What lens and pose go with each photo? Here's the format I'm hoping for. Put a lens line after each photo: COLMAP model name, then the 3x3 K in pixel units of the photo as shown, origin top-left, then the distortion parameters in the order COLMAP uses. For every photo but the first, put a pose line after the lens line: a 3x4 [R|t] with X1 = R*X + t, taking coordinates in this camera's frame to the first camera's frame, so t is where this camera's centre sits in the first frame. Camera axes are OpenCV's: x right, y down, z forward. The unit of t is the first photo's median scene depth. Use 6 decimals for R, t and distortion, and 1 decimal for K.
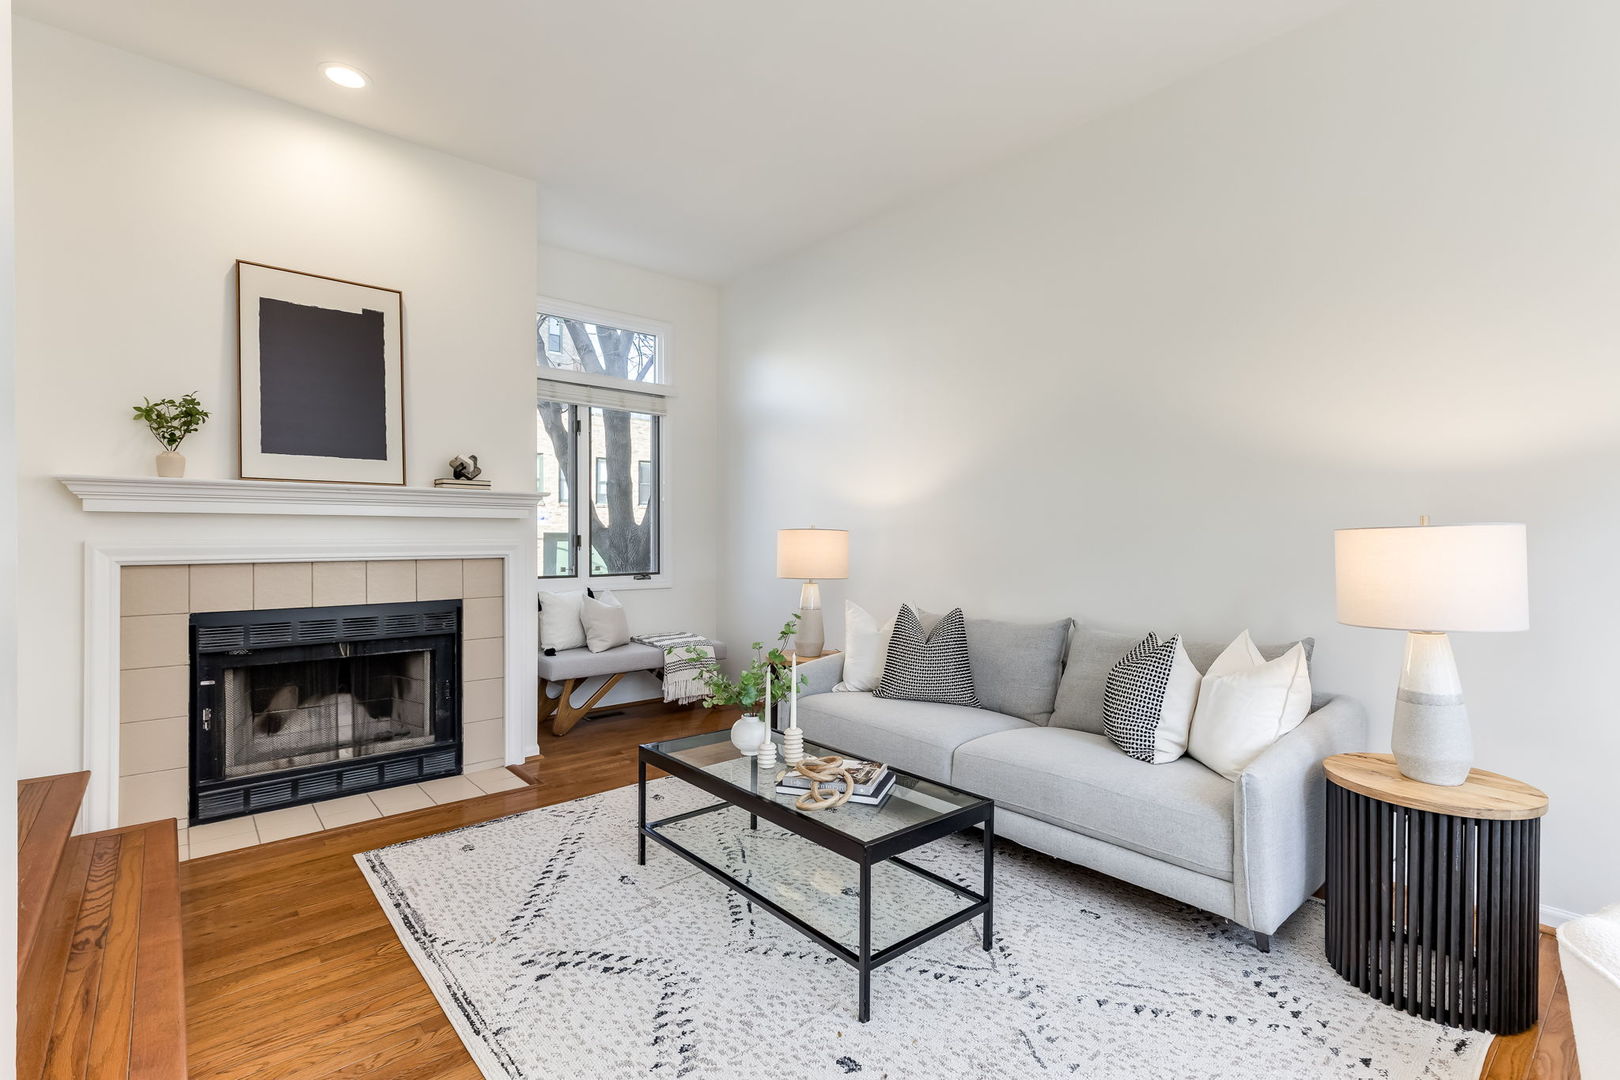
lens RADIAL K [[742.0, 0, 815.8], [0, 742.0, 540.8], [0, 0, 1]] dist [0.001910, 0.000902]
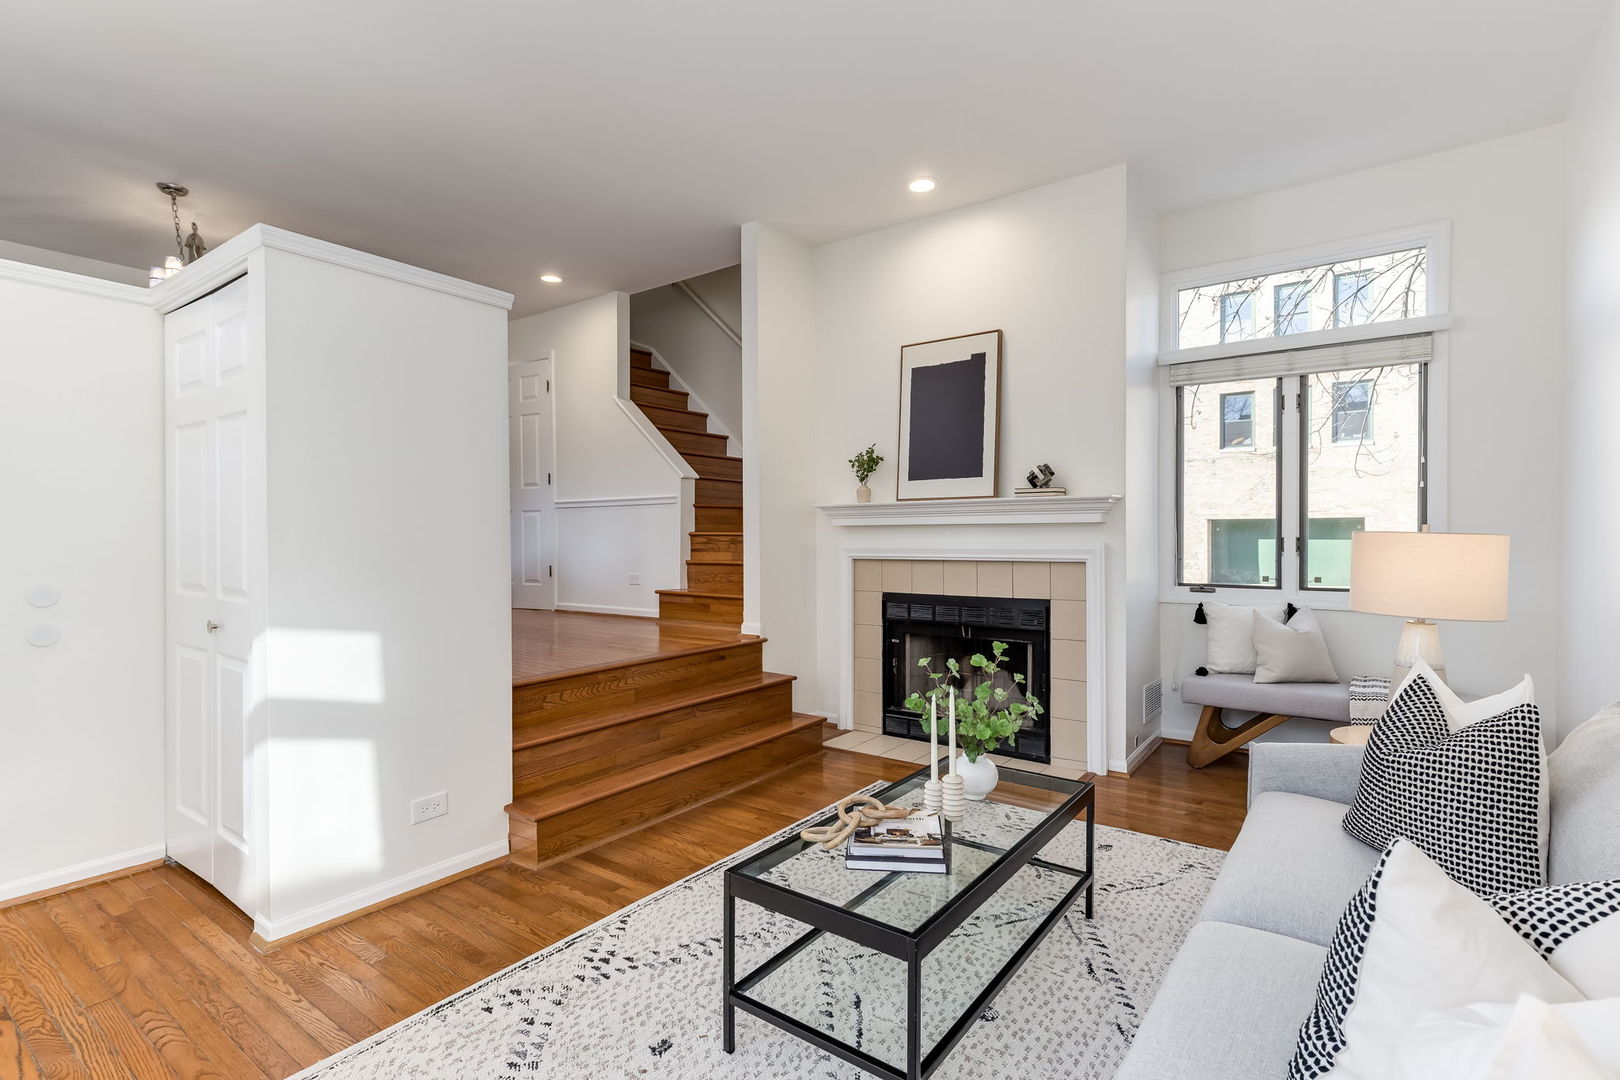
lens RADIAL K [[766.1, 0, 814.5], [0, 766.1, 540.3], [0, 0, 1]] dist [0.002740, 0.000586]
pose [[0.220072, 0.009620, -0.975436, 0.617993], [0.001055, 0.999948, 0.010100, -0.021783], [0.975483, -0.003252, 0.220050, 0.514357]]
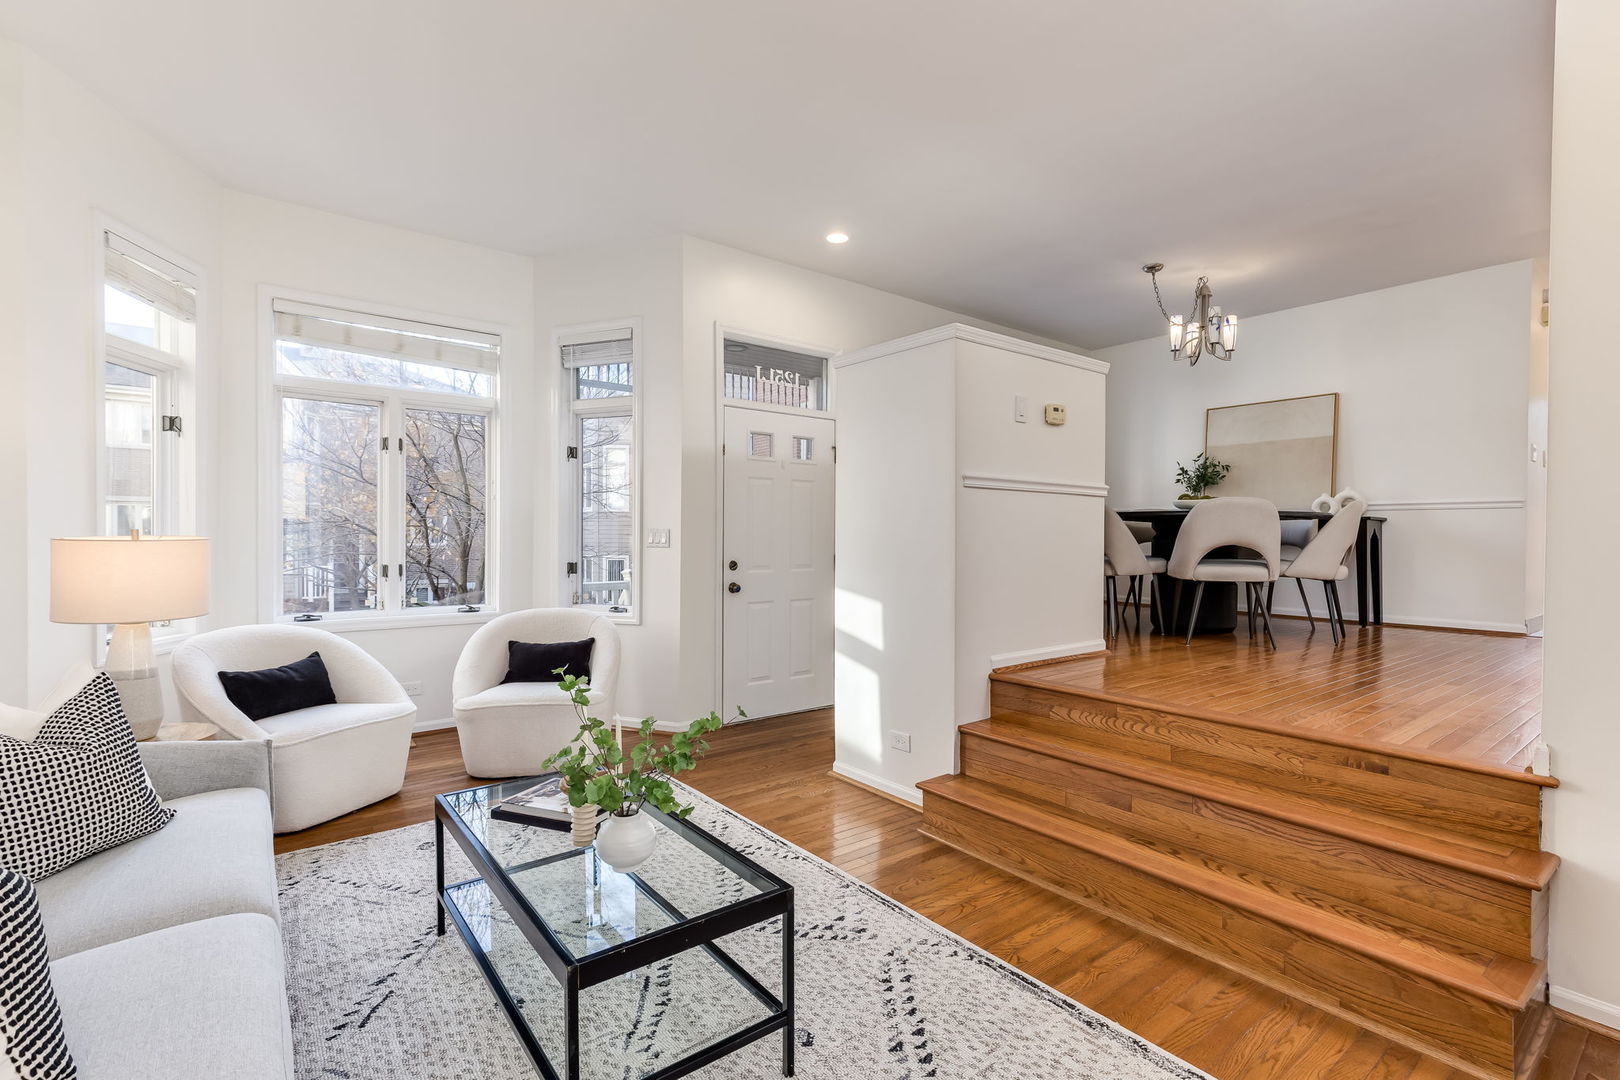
lens RADIAL K [[742.0, 0, 815.8], [0, 742.0, 540.8], [0, 0, 1]] dist [0.001910, 0.000902]
pose [[-0.998780, -0.006412, 0.048968, -0.243753], [-0.005936, 0.999934, 0.009843, -0.021659], [-0.049028, 0.009540, -0.998752, 1.390365]]
